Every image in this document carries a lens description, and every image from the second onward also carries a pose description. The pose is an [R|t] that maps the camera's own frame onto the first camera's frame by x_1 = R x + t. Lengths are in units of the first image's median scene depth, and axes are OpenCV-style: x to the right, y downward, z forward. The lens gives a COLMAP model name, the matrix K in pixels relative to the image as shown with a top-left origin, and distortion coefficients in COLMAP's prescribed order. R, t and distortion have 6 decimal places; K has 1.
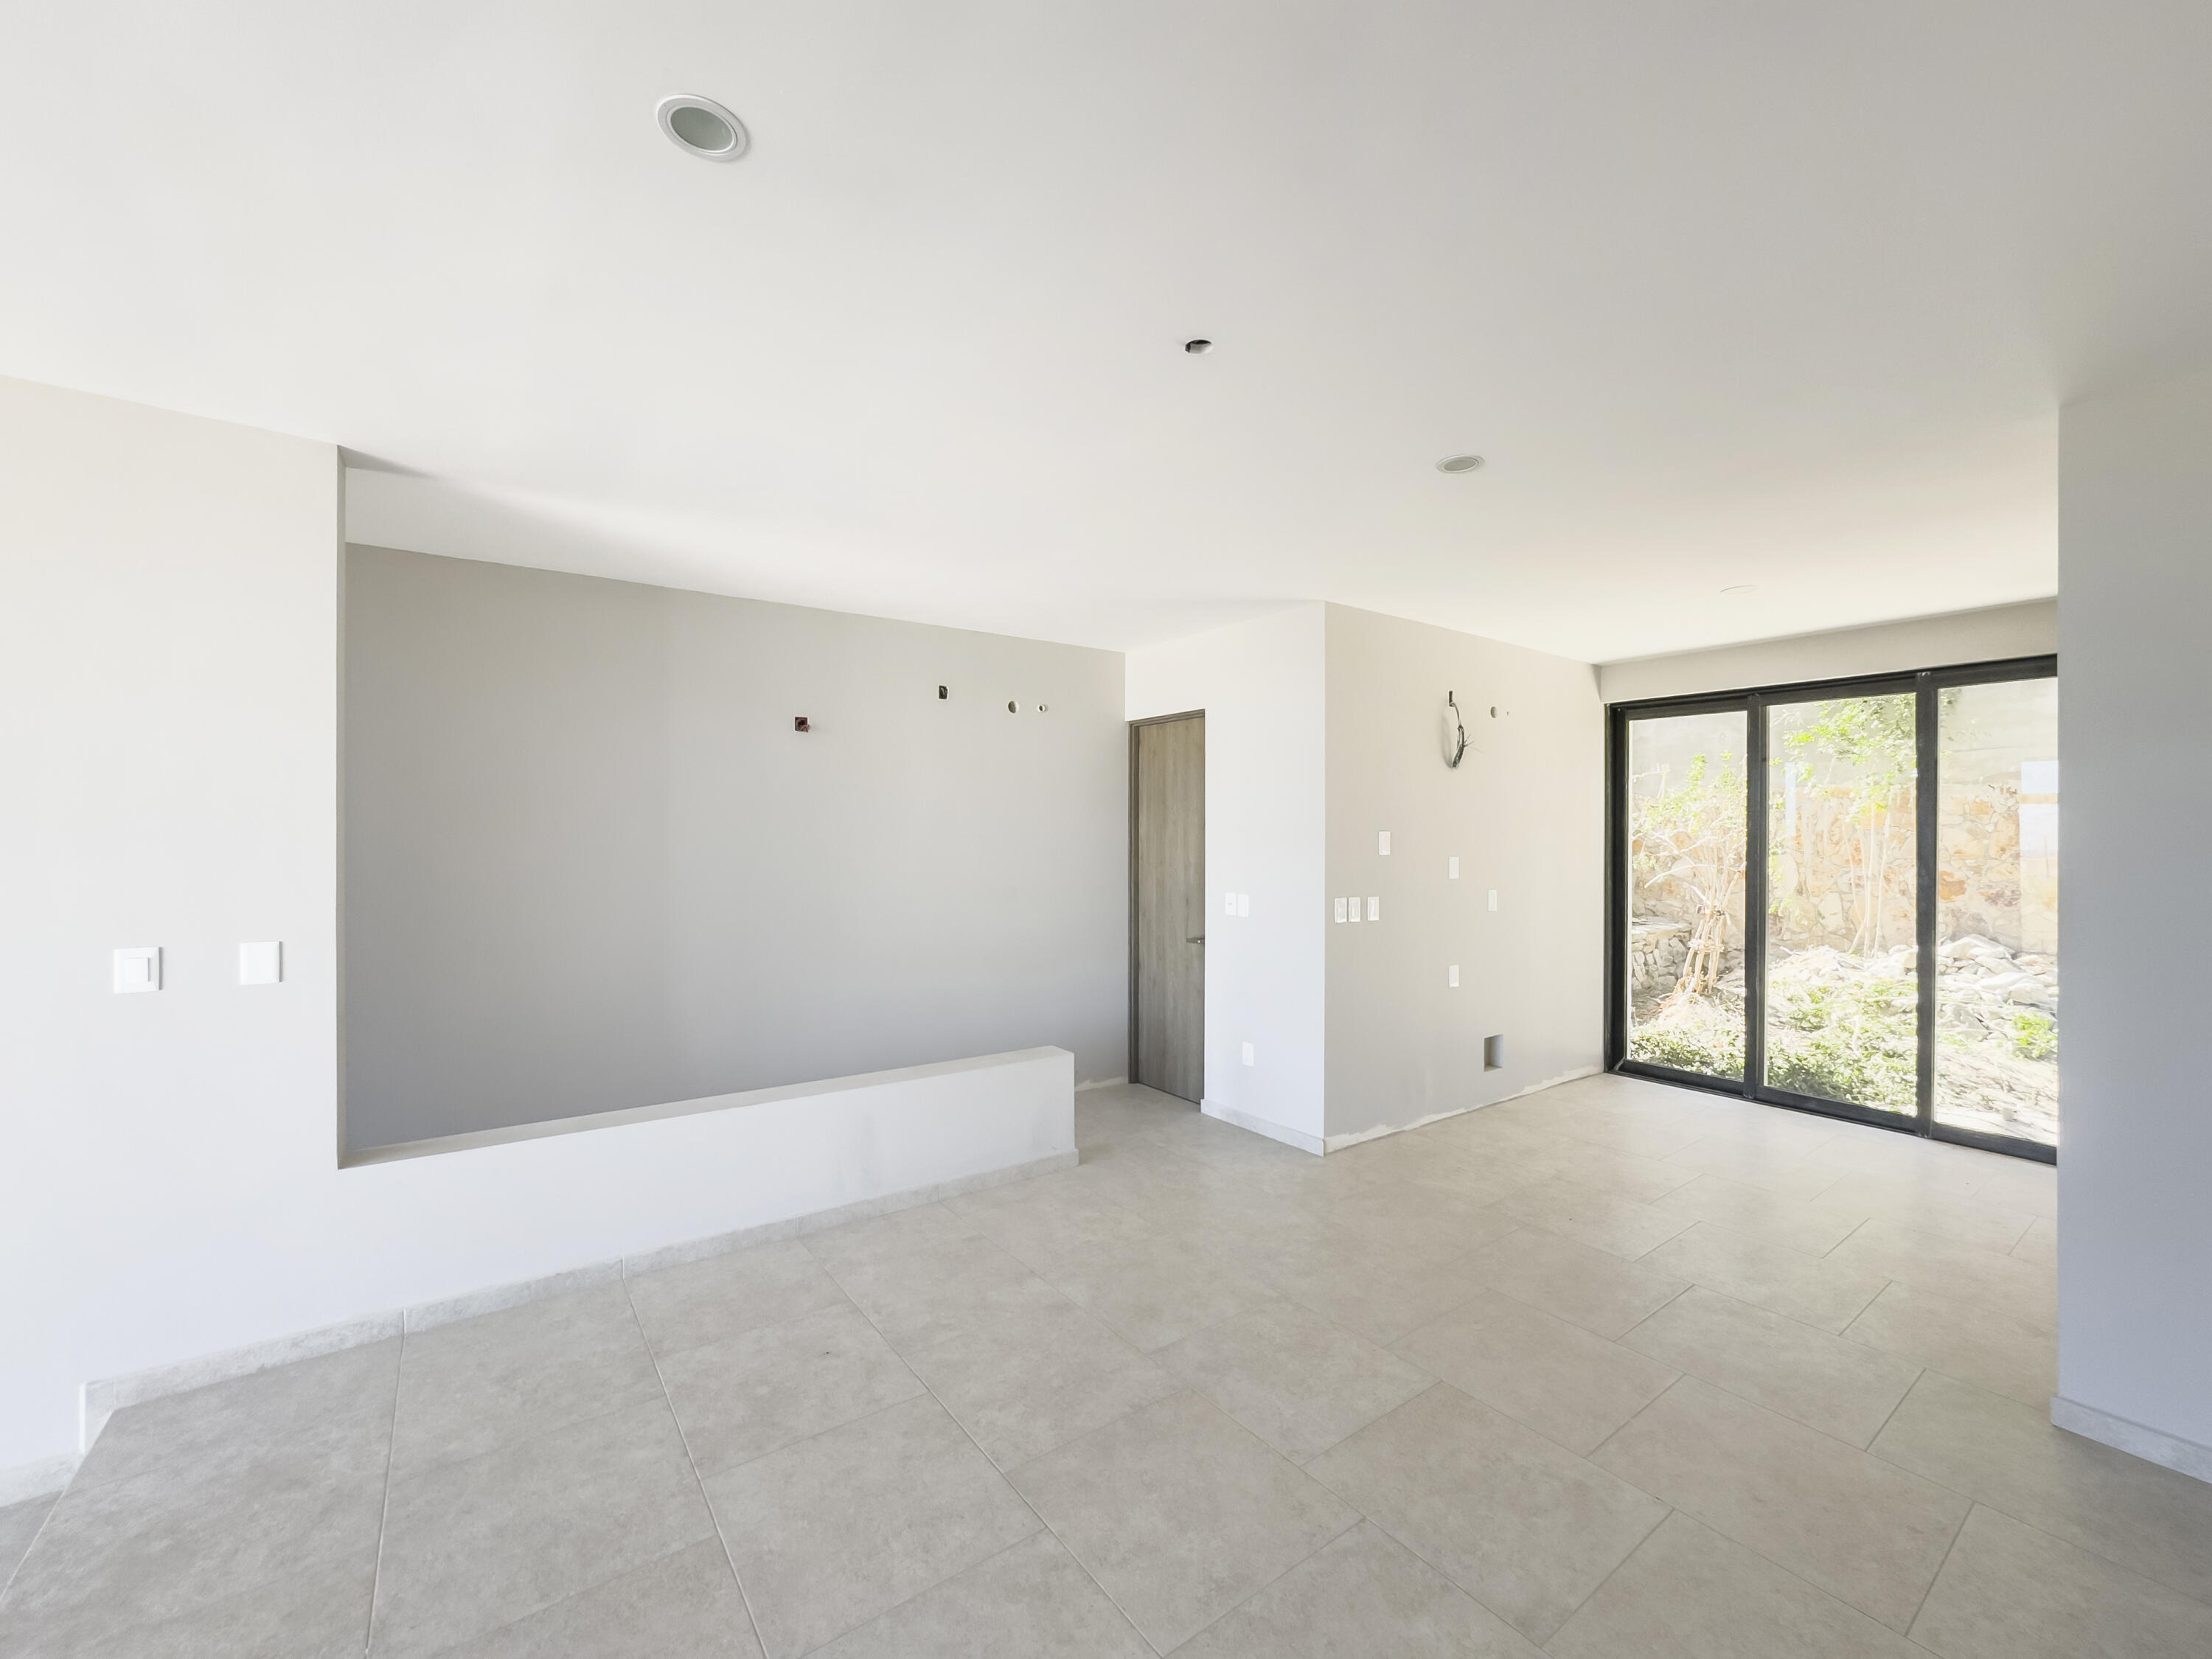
lens RADIAL K [[914.6, 0, 1116.1], [0, 914.6, 824.7], [0, 0, 1]] dist [-0.033740, 0.015886]
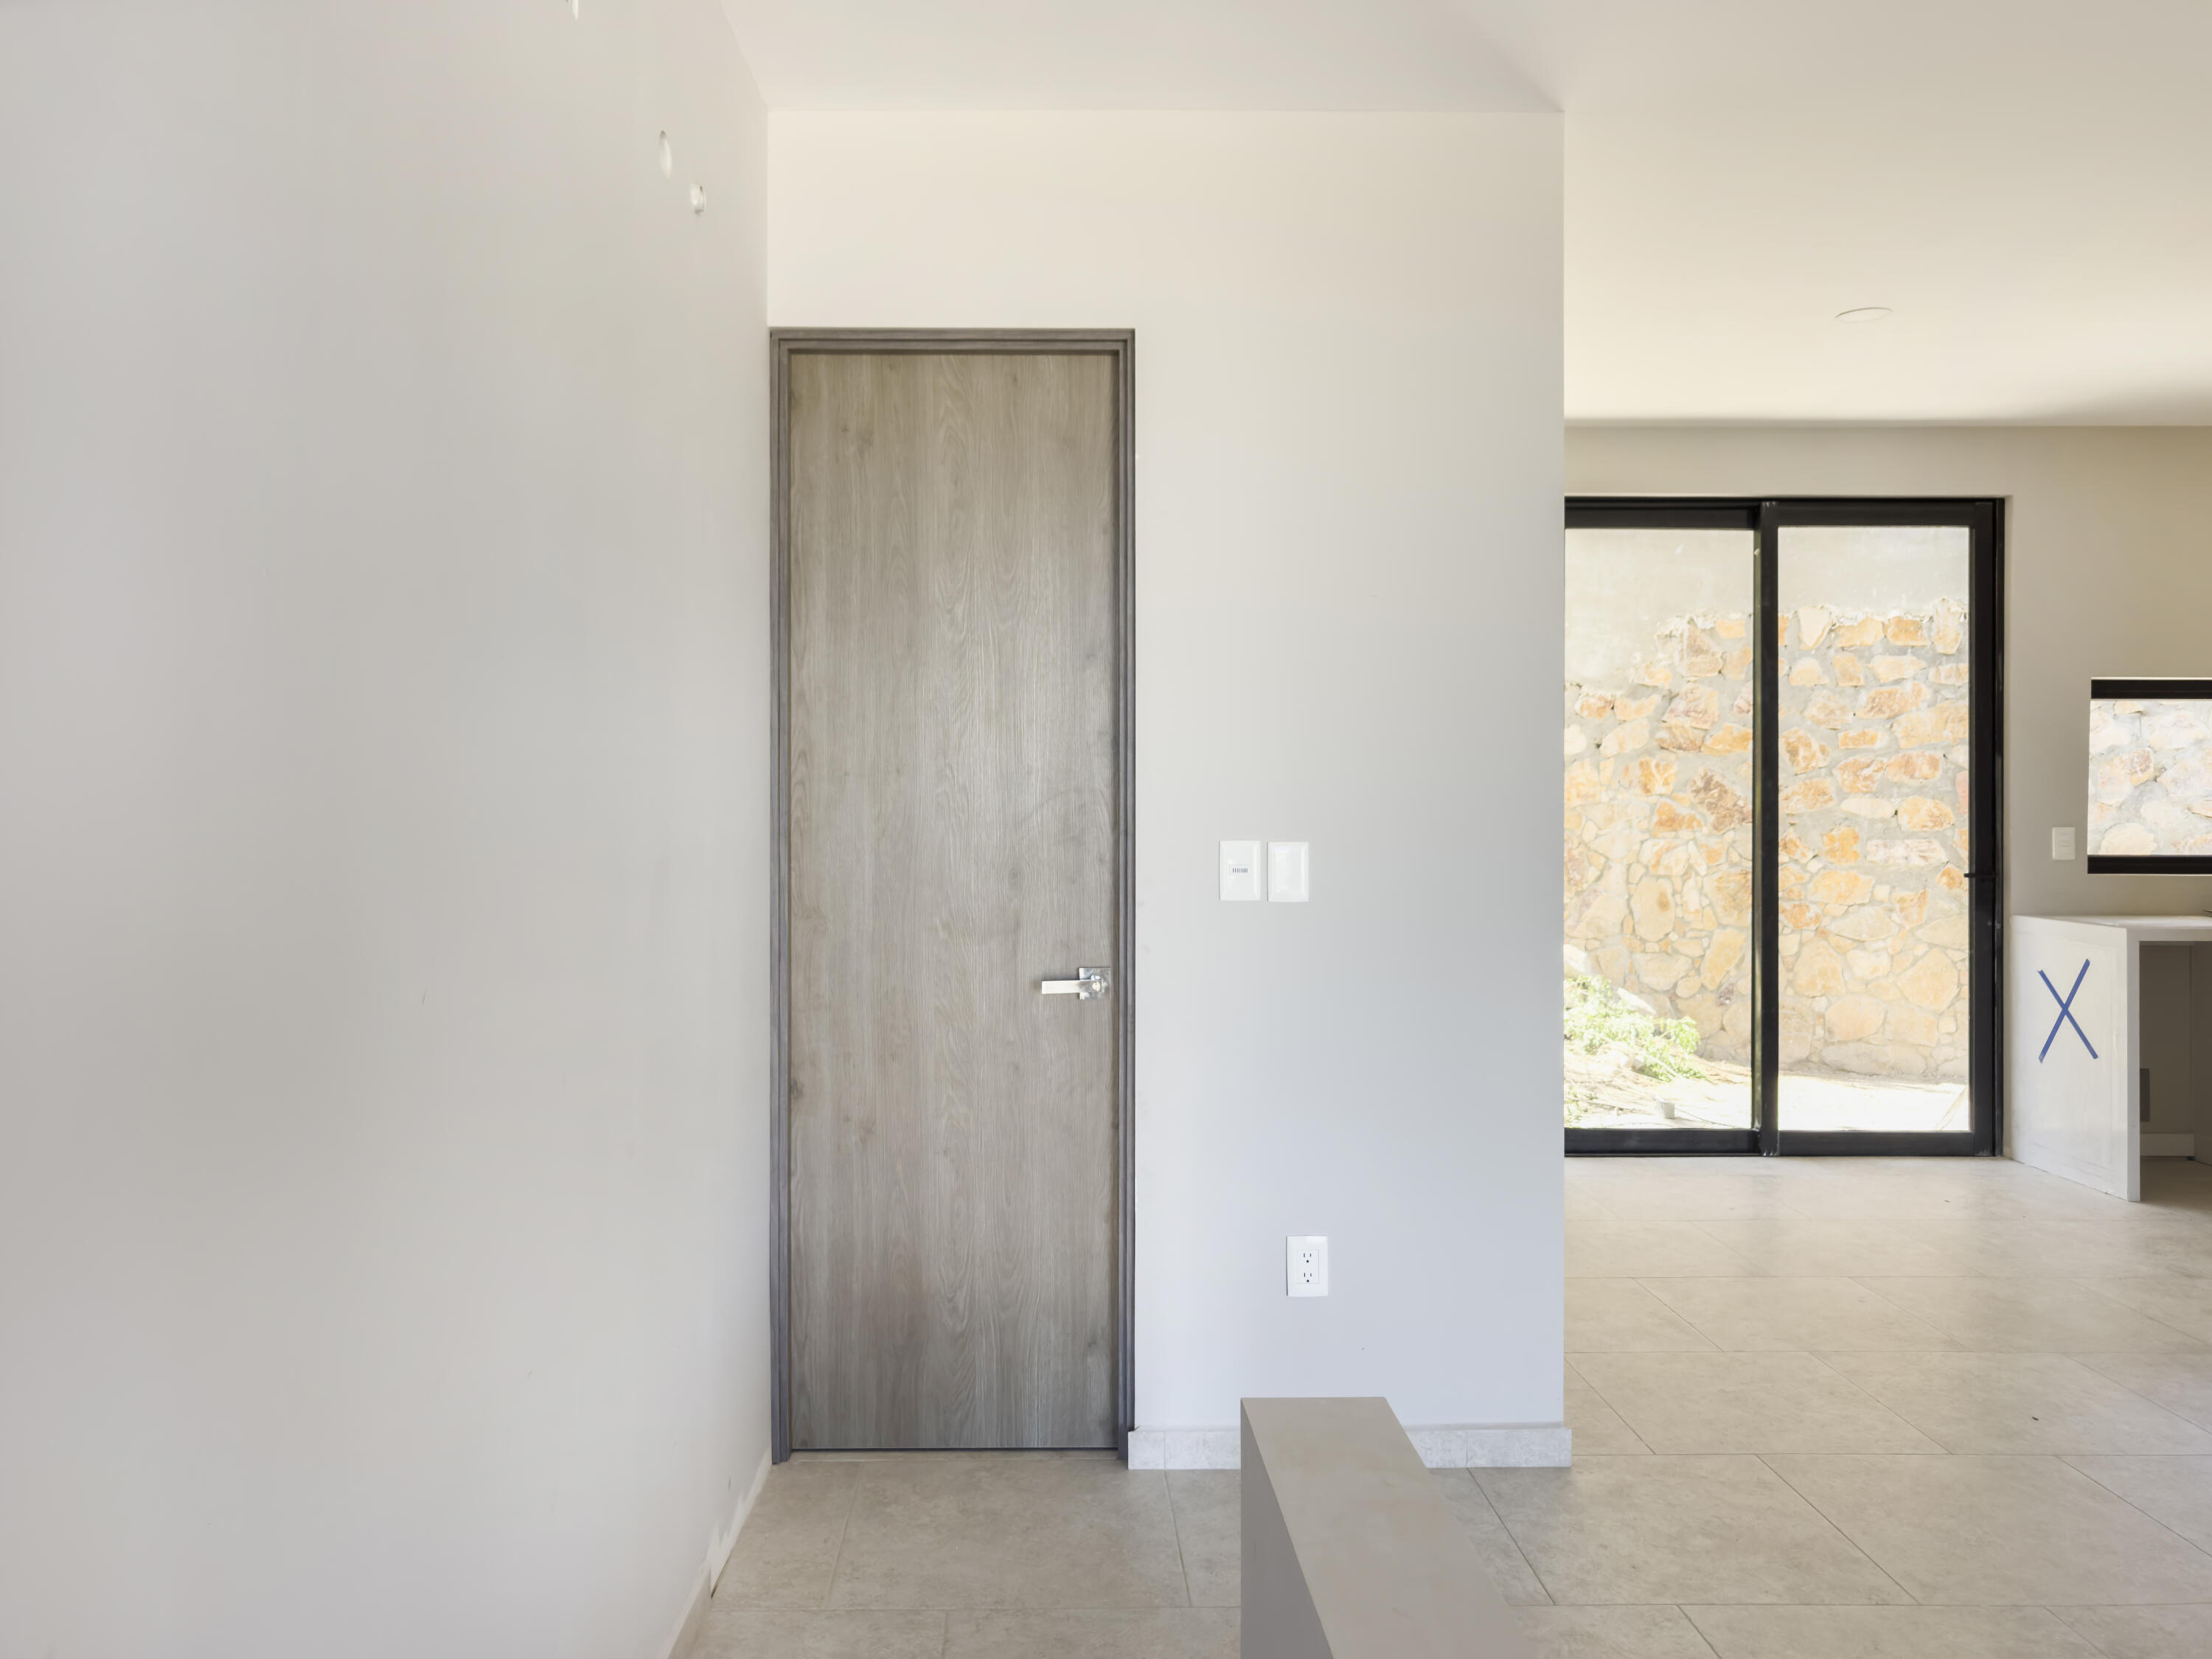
lens RADIAL K [[1601.8, 0, 1096.5], [0, 1601.8, 796.1], [0, 0, 1]] dist [0.007914, 0.002354]
pose [[0.582298, -0.006456, 0.812950, -0.390463], [-0.006500, 0.999900, 0.012596, 0.044100], [-0.812949, -0.012619, 0.582198, 0.607050]]
